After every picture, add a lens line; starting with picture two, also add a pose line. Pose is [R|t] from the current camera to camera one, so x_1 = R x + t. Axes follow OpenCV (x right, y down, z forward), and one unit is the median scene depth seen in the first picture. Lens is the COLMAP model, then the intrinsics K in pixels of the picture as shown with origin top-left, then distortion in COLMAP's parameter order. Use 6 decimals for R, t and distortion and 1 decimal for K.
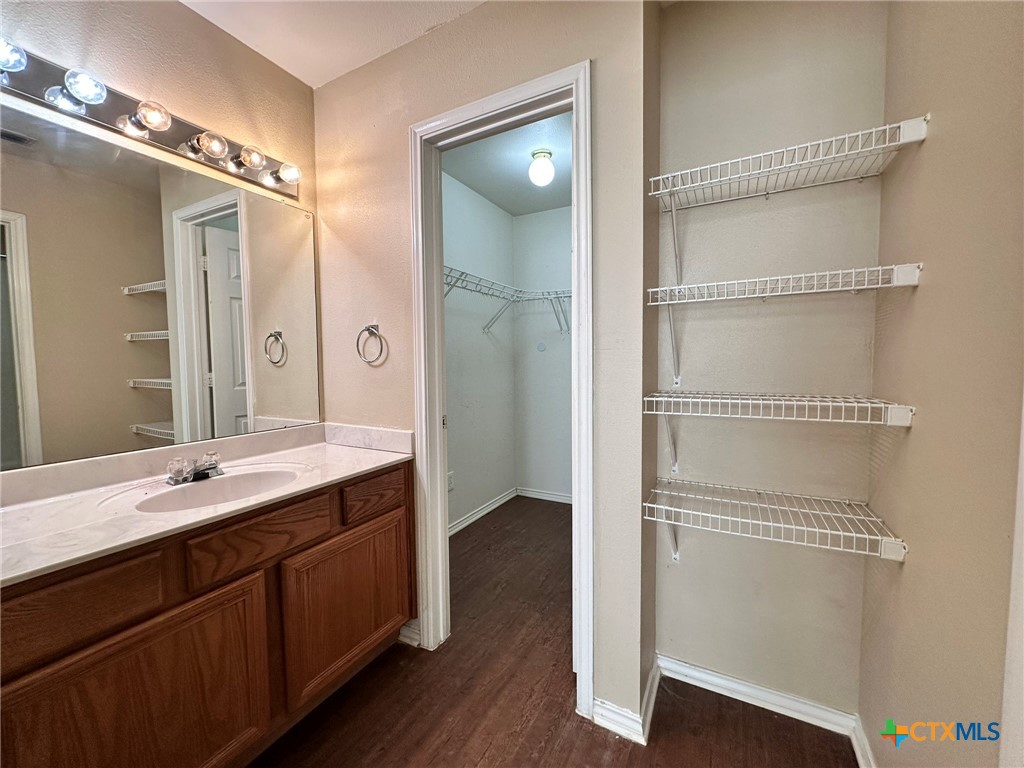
lens RADIAL K [[410.0, 0, 509.5], [0, 410.0, 383.7], [0, 0, 1]] dist [0.000553, 0.000345]
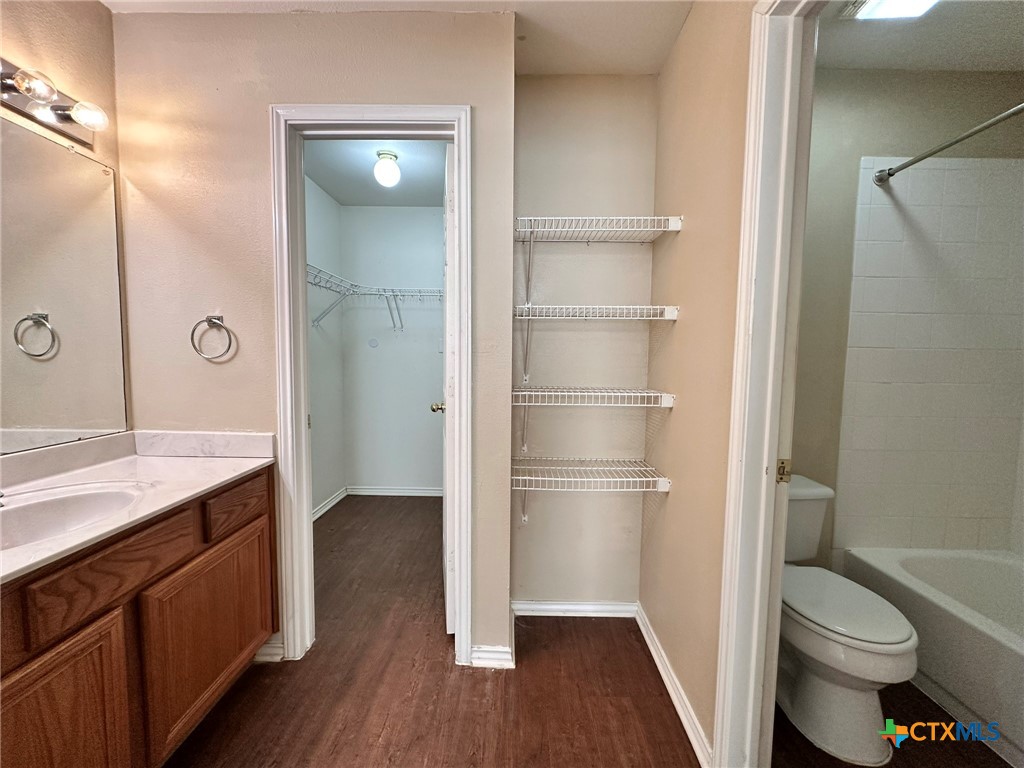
lens RADIAL K [[410.0, 0, 509.5], [0, 410.0, 383.7], [0, 0, 1]] dist [0.000553, 0.000345]
pose [[0.886816, -0.011018, 0.461990, -0.210318], [0.004649, 0.999878, 0.014923, -0.009223], [-0.462098, -0.011087, 0.886759, -0.083006]]
